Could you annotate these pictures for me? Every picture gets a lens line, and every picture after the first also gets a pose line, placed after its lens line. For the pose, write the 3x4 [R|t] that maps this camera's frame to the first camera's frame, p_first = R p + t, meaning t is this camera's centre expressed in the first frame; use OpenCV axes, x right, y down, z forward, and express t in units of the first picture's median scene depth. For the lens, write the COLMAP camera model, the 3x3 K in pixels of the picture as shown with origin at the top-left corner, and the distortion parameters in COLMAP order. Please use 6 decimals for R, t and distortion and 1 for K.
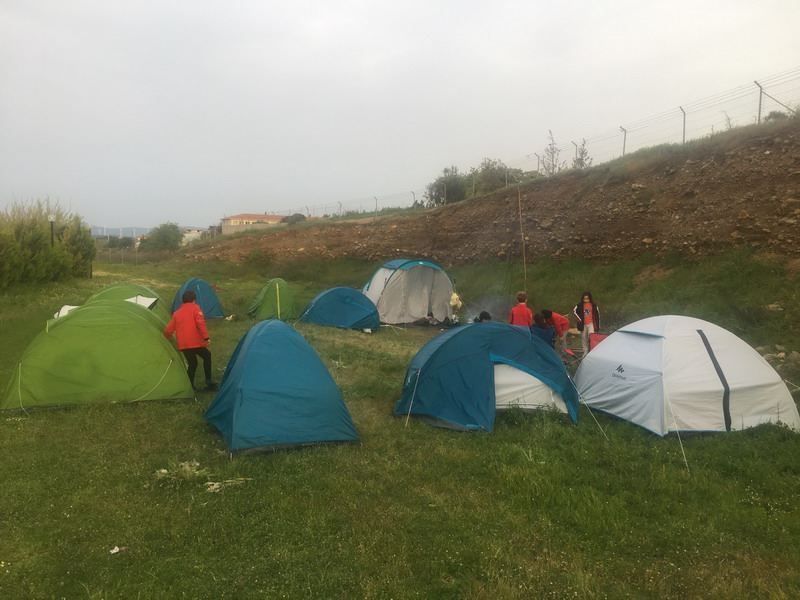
lens RADIAL K [[676.5, 0, 400.0], [0, 676.5, 300.0], [0, 0, 1]] dist [0.087588, -0.122210]
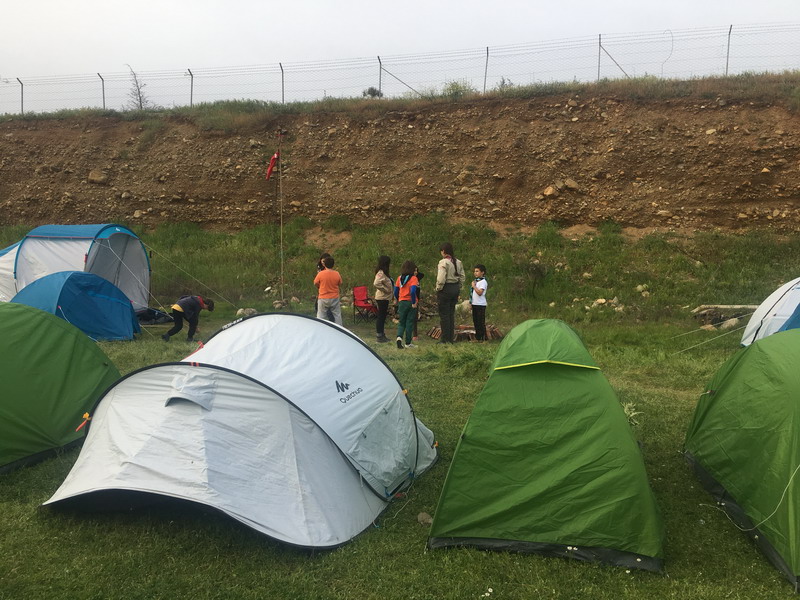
lens RADIAL K [[676.5, 0, 400.0], [0, 676.5, 300.0], [0, 0, 1]] dist [0.087588, -0.122210]
pose [[0.500421, -0.102461, 0.859698, -0.257454], [0.054174, 0.994732, 0.087020, -0.017814], [-0.864086, 0.003027, 0.503335, 0.261006]]
